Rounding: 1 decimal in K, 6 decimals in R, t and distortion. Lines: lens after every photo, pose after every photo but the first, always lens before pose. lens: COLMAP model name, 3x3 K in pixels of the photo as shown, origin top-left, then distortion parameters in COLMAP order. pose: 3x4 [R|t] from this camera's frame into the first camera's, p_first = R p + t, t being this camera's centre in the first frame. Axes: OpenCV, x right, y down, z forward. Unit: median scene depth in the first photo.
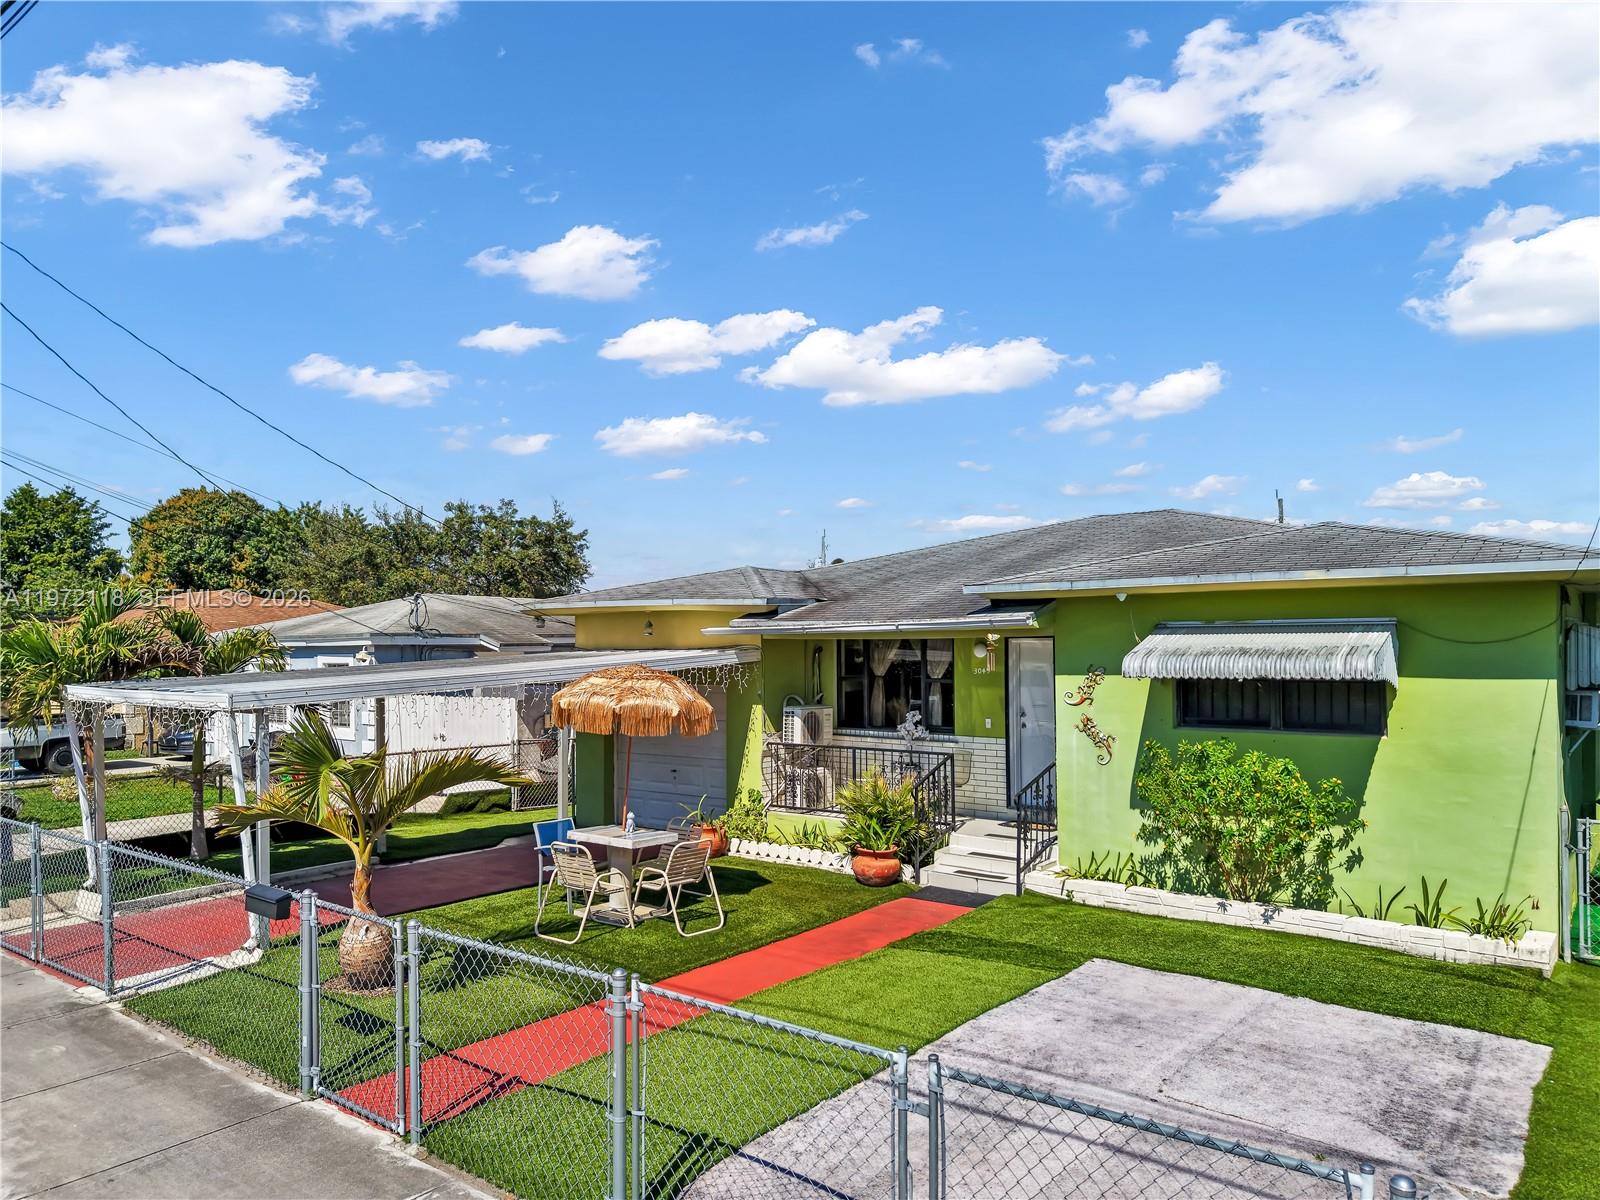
lens RADIAL K [[1103.0, 0, 798.3], [0, 1103.0, 645.3], [0, 0, 1]] dist [0.007801, 0.001240]
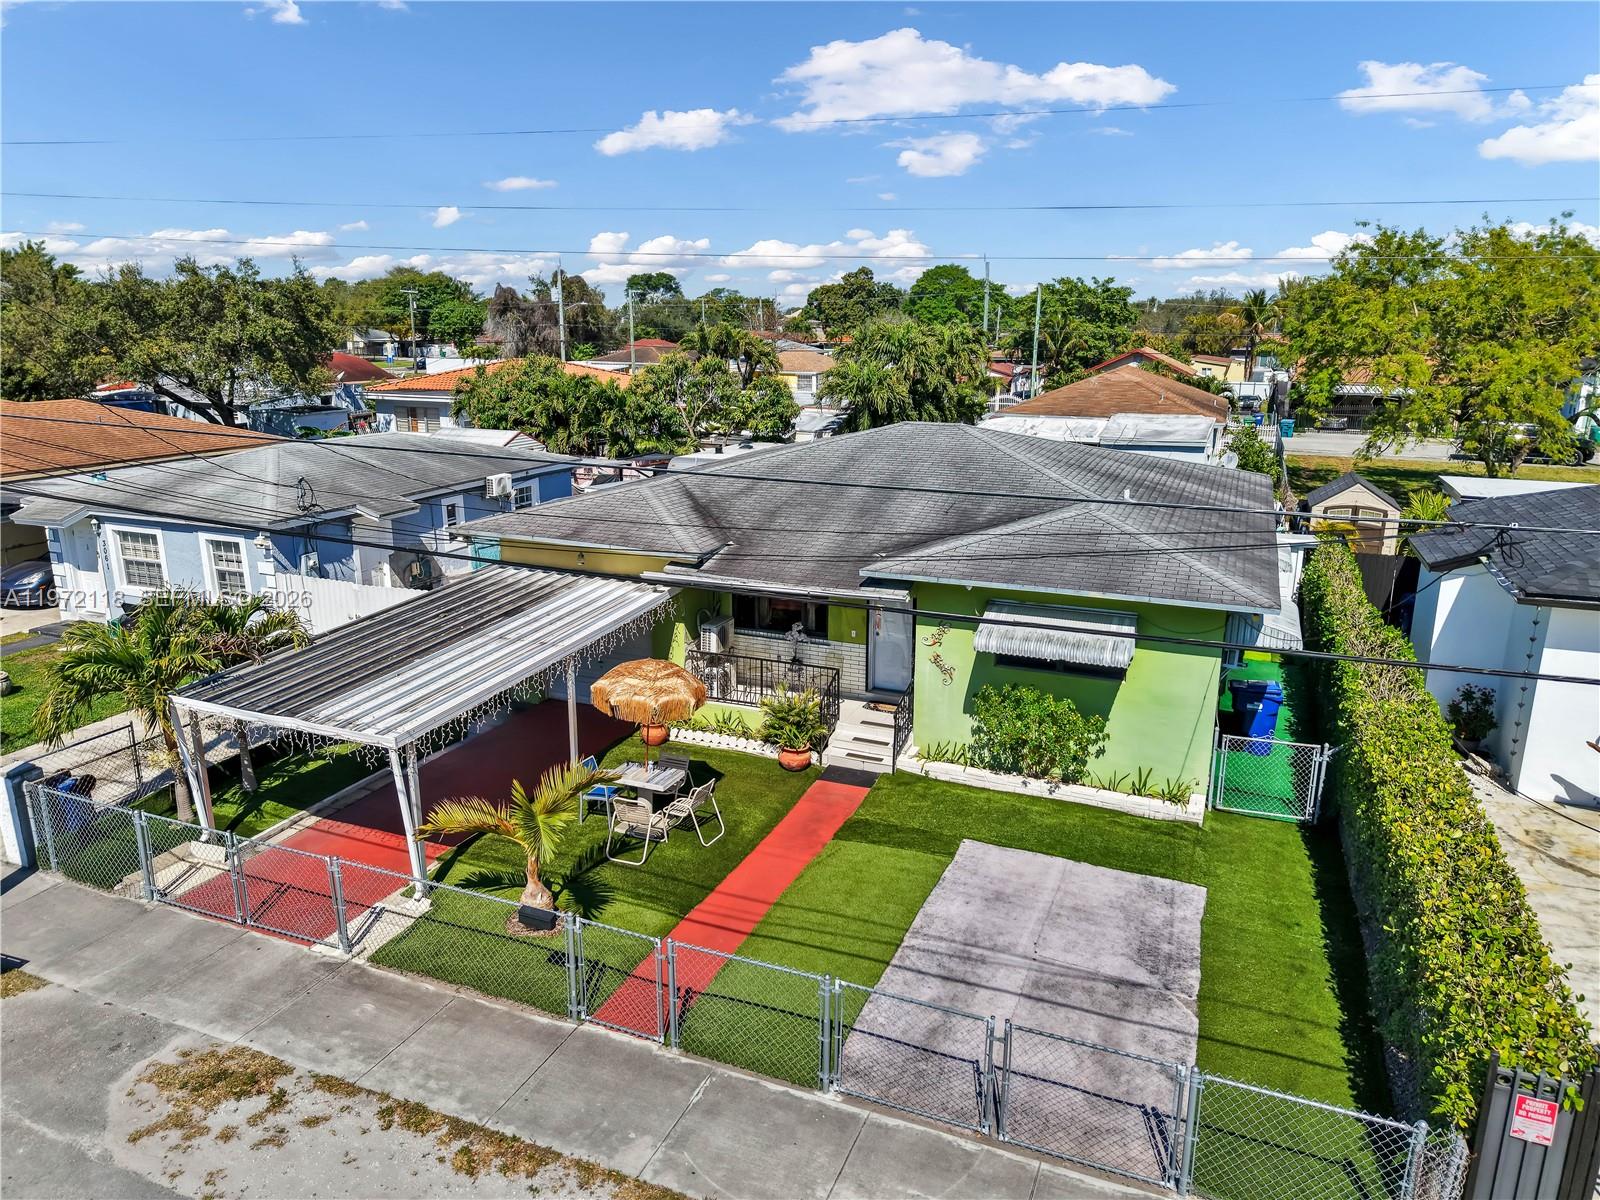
lens RADIAL K [[1074.5, 0, 800.0], [0, 1074.5, 600.0], [0, 0, 1]] dist [0.064377, -0.082870]
pose [[0.962504, -0.059273, 0.264711, -0.333882], [-0.009394, 0.967968, 0.250897, -0.415668], [-0.271103, -0.243976, 0.931117, -0.316486]]
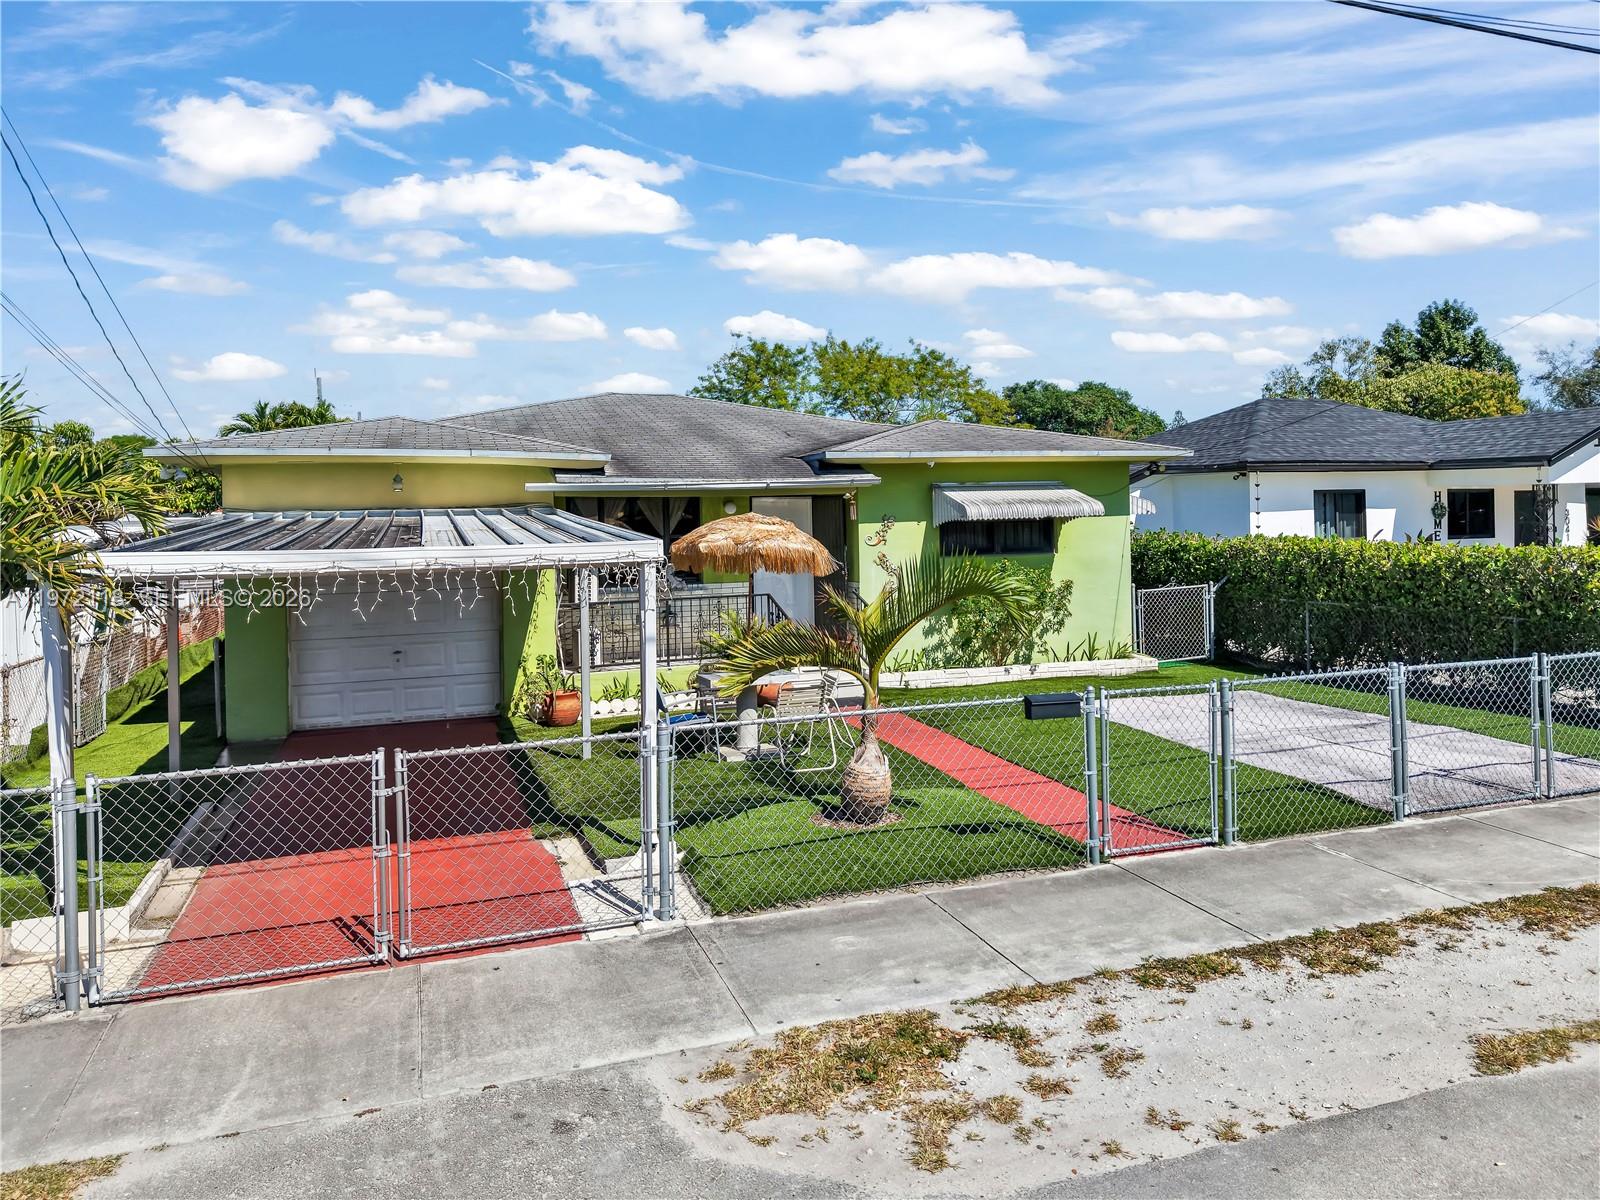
lens RADIAL K [[1109.1, 0, 807.4], [0, 1109.1, 527.7], [0, 0, 1]] dist [0.073255, -0.093641]
pose [[0.542209, -0.016765, 0.840076, -1.034111], [0.019346, 0.999785, 0.007466, 0.024716], [-0.840021, 0.012204, 0.542417, 0.396557]]
